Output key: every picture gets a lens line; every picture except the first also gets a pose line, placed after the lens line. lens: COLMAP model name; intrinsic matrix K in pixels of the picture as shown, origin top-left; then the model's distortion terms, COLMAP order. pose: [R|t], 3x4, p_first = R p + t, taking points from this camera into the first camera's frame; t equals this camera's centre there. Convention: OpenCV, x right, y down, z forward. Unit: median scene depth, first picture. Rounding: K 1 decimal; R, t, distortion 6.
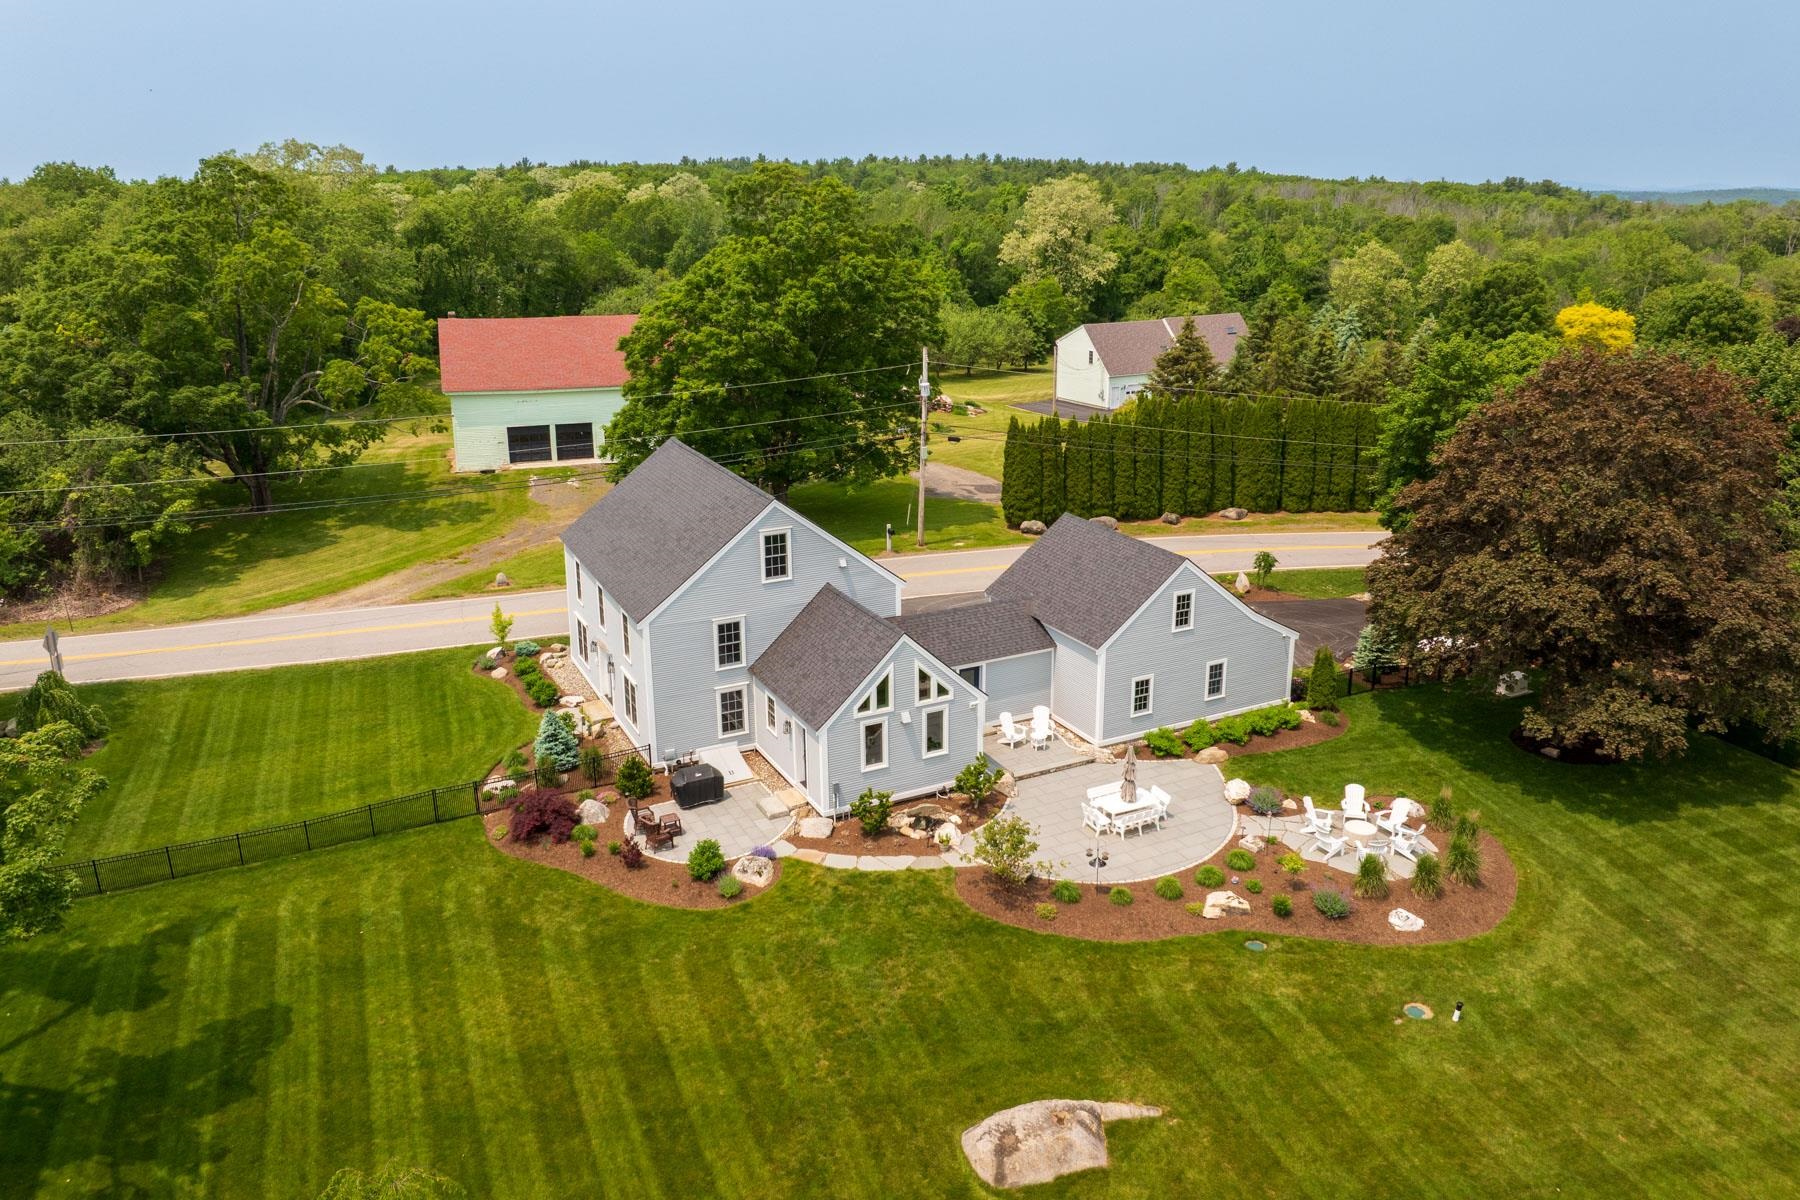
lens RADIAL K [[1256.2, 0, 895.8], [0, 1256.2, 593.2], [0, 0, 1]] dist [-0.032899, -0.003071]
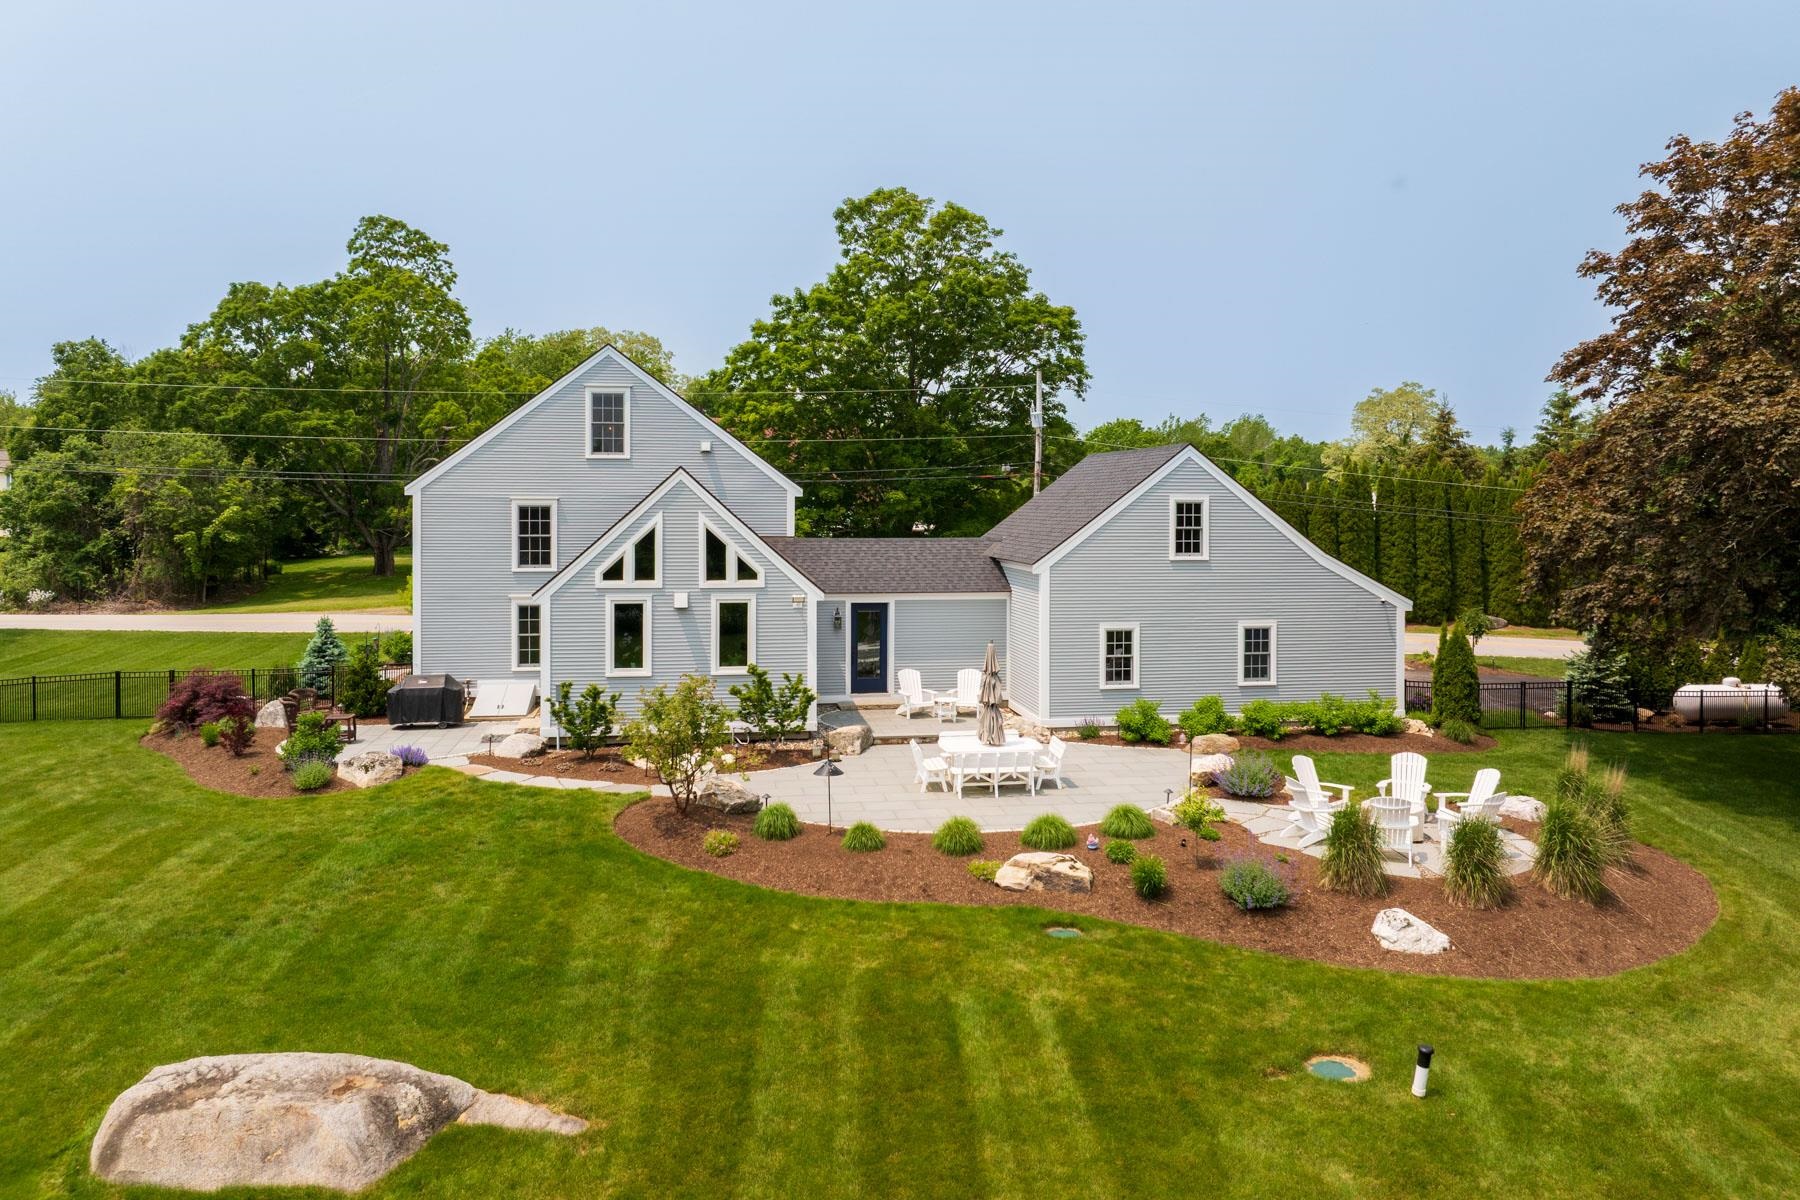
lens RADIAL K [[1256.2, 0, 920.8], [0, 1256.2, 550.6], [0, 0, 1]] dist [-0.032899, -0.003071]
pose [[0.955040, 0.019093, -0.295863, 0.321817], [-0.099360, 0.960827, -0.258726, 0.229974], [0.279333, 0.276490, 0.919525, 0.411178]]
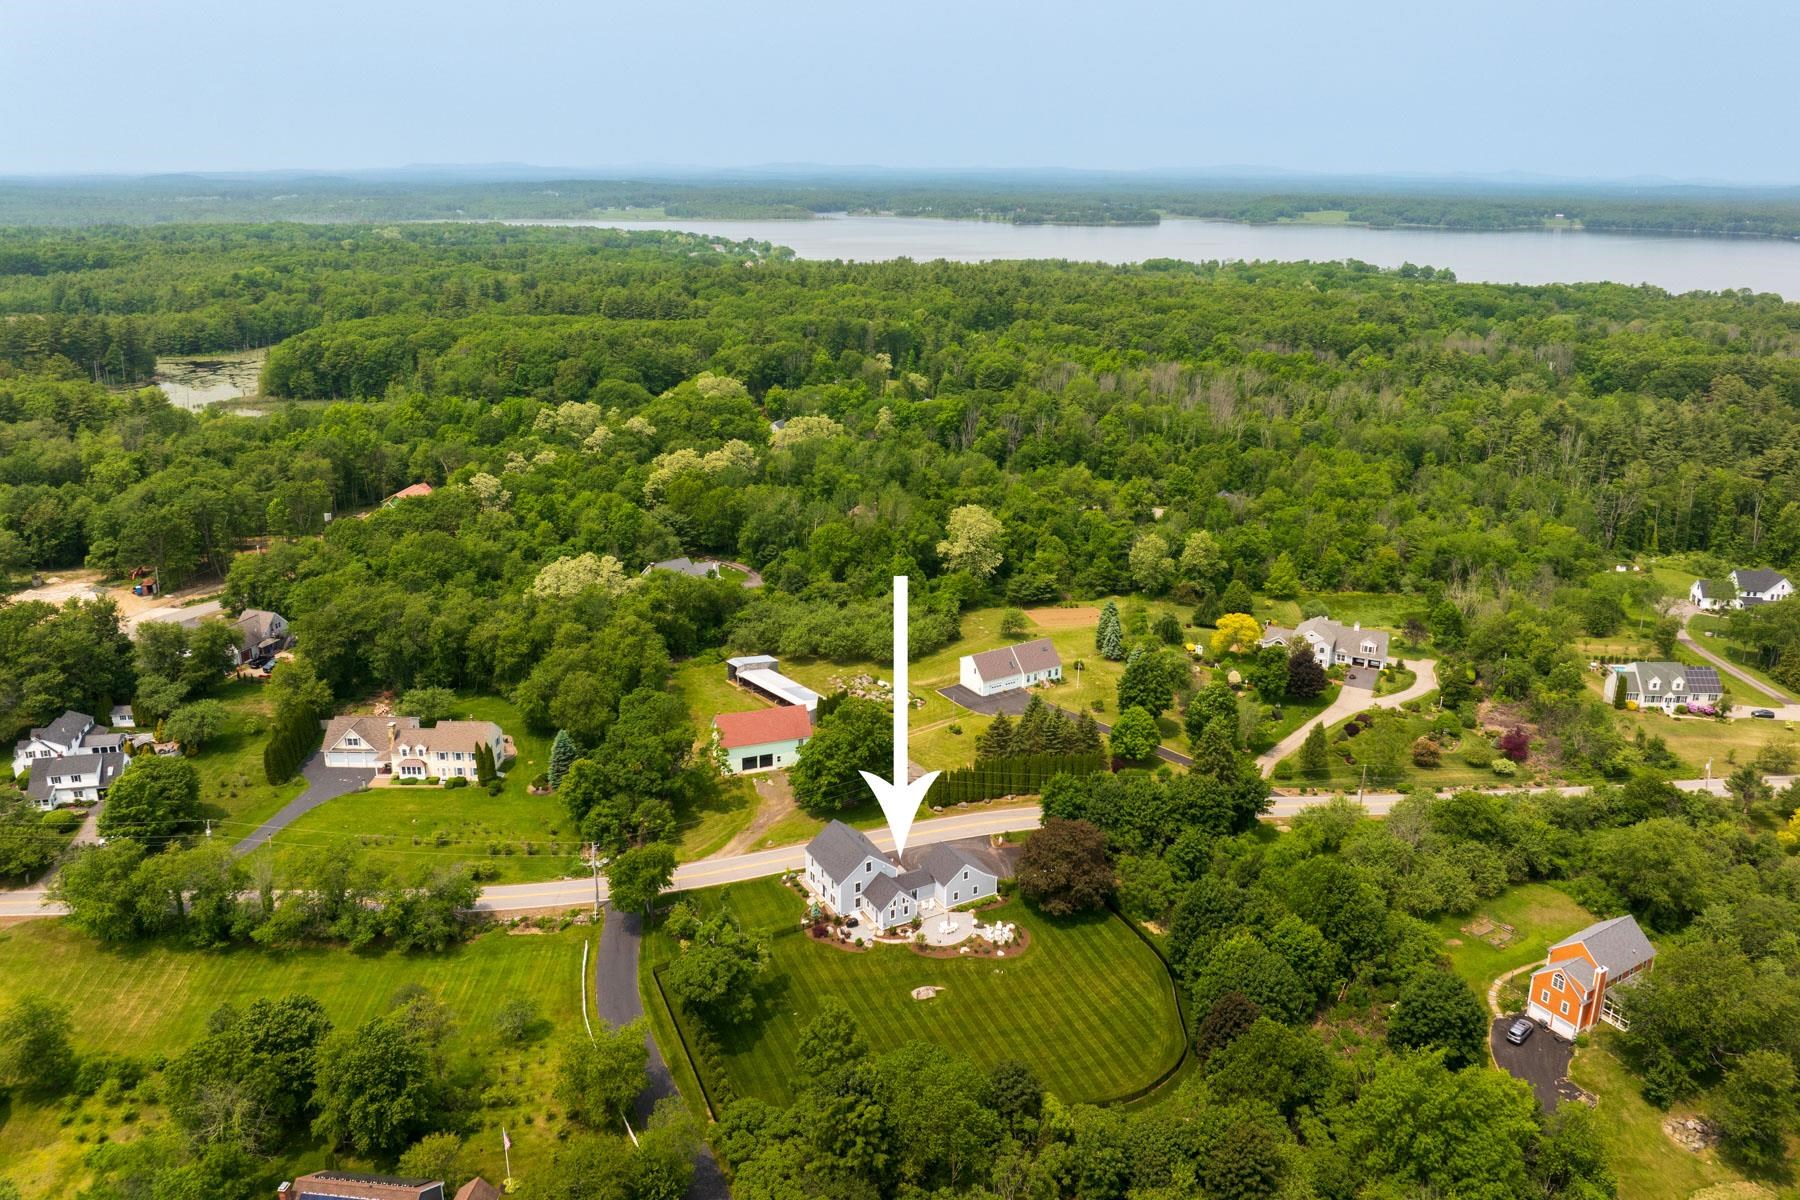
lens RADIAL K [[1256.2, 0, 903.6], [0, 1256.2, 599.1], [0, 0, 1]] dist [-0.032899, -0.003071]
pose [[0.999222, -0.000499, 0.039444, -0.153890], [-0.000526, 0.999663, 0.025964, -1.120946], [-0.039443, -0.025965, 0.998884, -3.453604]]
